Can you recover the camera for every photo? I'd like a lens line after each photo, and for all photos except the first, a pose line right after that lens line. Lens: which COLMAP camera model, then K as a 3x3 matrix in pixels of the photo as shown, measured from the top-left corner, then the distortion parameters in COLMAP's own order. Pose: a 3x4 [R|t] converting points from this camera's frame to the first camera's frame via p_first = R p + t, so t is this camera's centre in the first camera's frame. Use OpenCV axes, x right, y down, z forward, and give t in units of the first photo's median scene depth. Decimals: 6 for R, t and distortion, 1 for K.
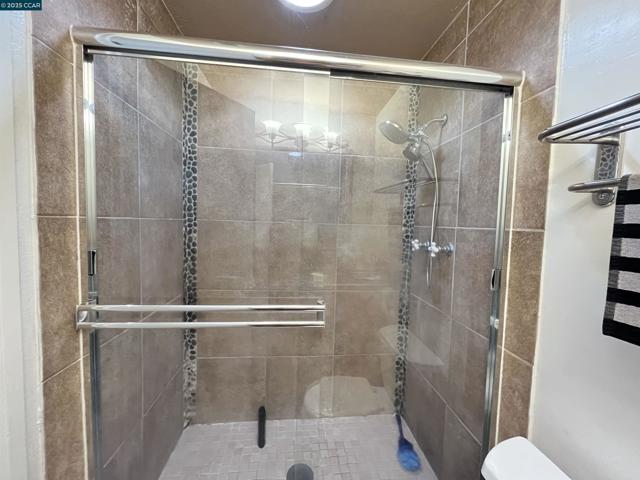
lens RADIAL K [[261.7, 0, 319.8], [0, 261.7, 240.2], [0, 0, 1]] dist [0.001809, 0.000164]
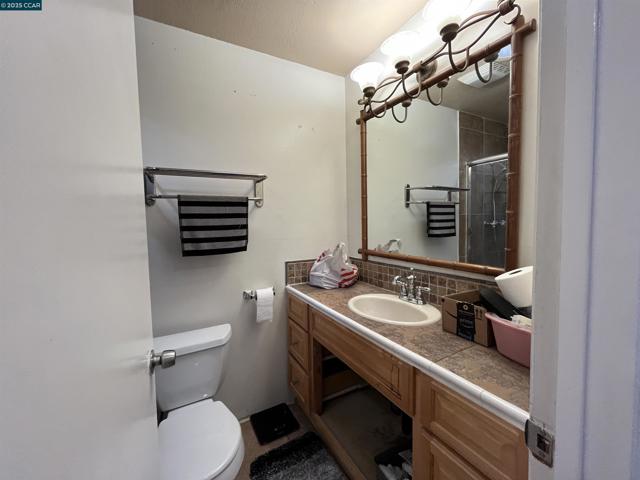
lens RADIAL K [[261.7, 0, 320.3], [0, 261.7, 237.4], [0, 0, 1]] dist [0.001809, 0.000164]
pose [[-0.391488, -0.072075, 0.917356, -1.834601], [0.059630, 0.992845, 0.103453, -0.014191], [-0.918249, 0.095203, -0.384389, 0.754800]]
